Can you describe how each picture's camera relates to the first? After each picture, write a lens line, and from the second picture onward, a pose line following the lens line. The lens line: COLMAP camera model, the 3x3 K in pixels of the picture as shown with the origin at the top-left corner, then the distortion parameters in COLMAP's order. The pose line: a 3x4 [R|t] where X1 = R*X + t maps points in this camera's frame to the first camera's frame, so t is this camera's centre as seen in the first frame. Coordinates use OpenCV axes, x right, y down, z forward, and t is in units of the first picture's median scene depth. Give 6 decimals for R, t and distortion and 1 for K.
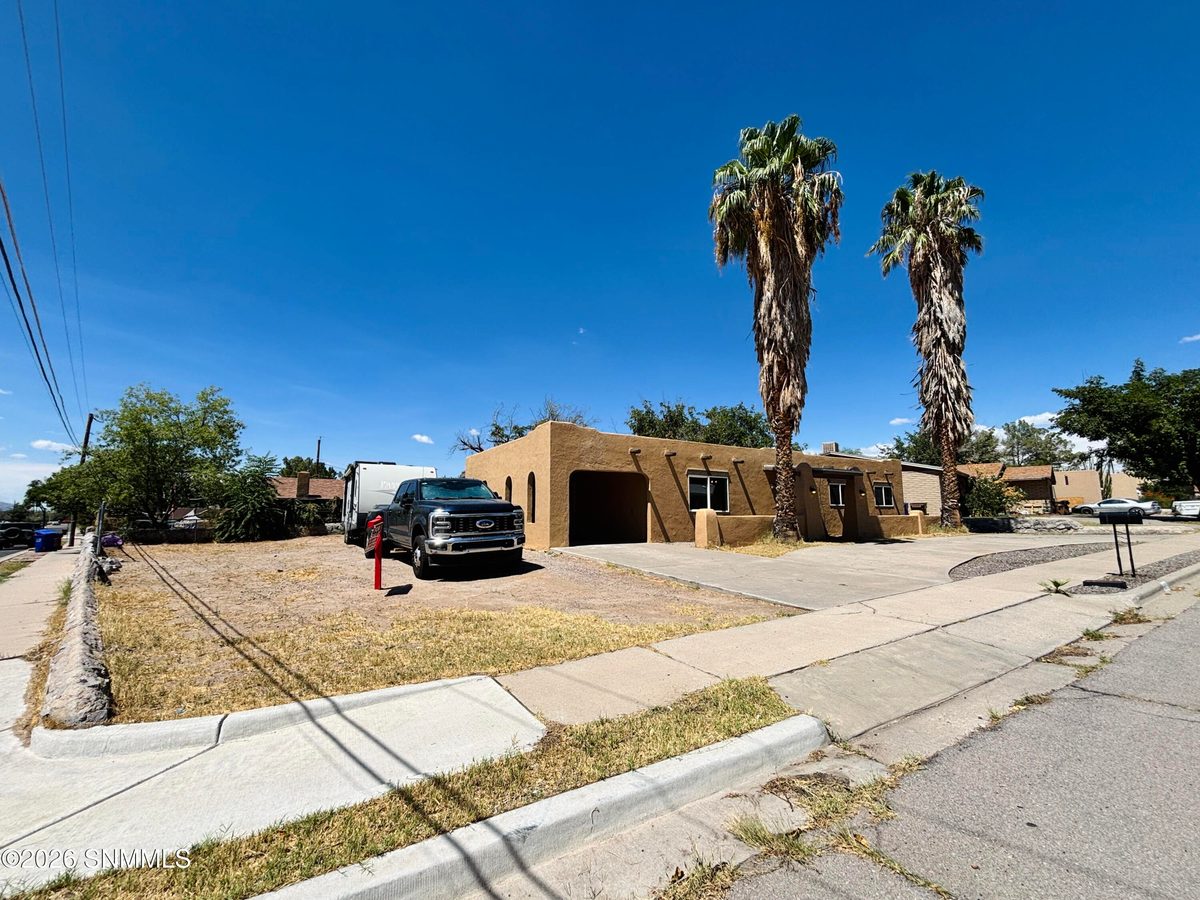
lens RADIAL K [[491.9, 0, 600.0], [0, 491.9, 450.0], [0, 0, 1]] dist [-0.000382, -0.000239]
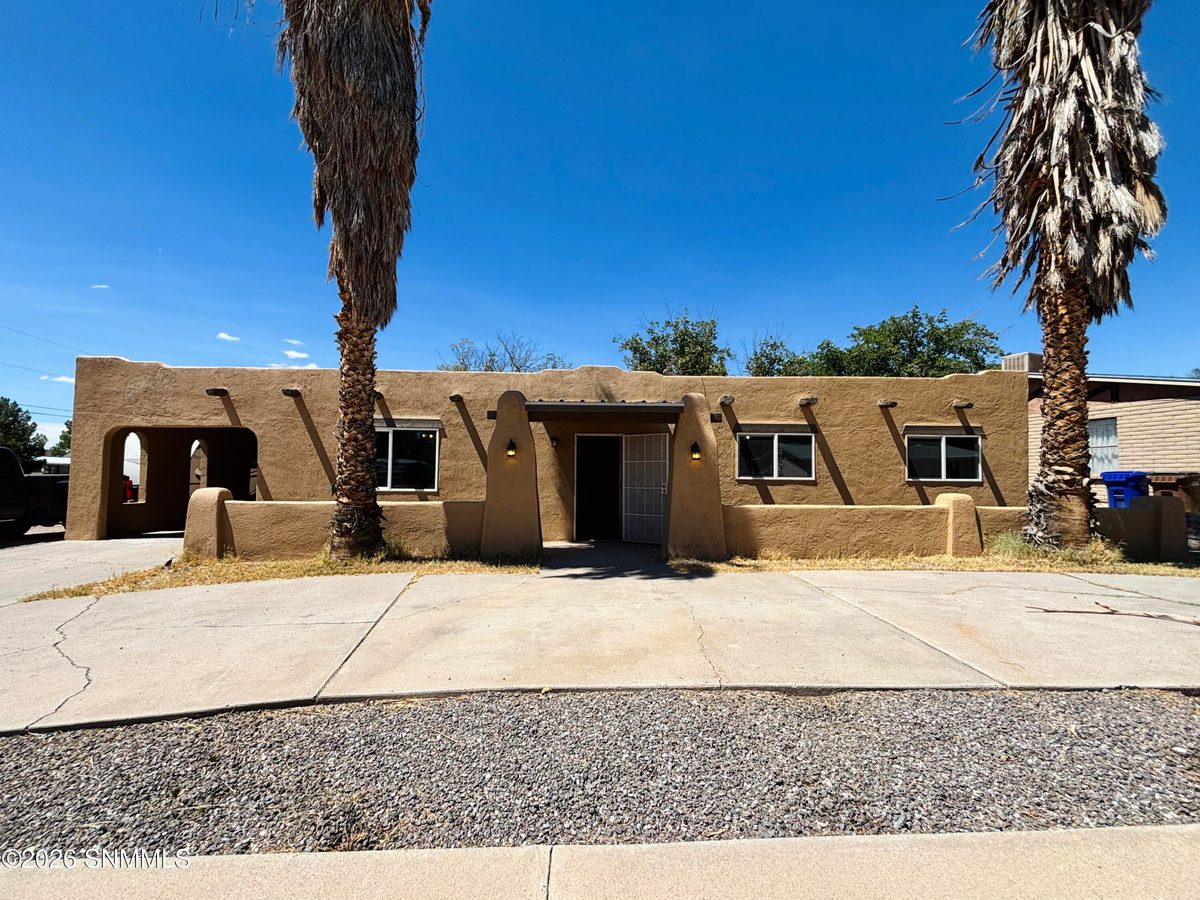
lens RADIAL K [[556.3, 0, 600.0], [0, 556.3, 450.0], [0, 0, 1]] dist [-0.002243, -0.000354]
pose [[0.850634, -0.026607, -0.525085, 0.754161], [0.056829, 0.997520, 0.041516, 0.065593], [0.522678, -0.065155, 0.850037, 0.594499]]
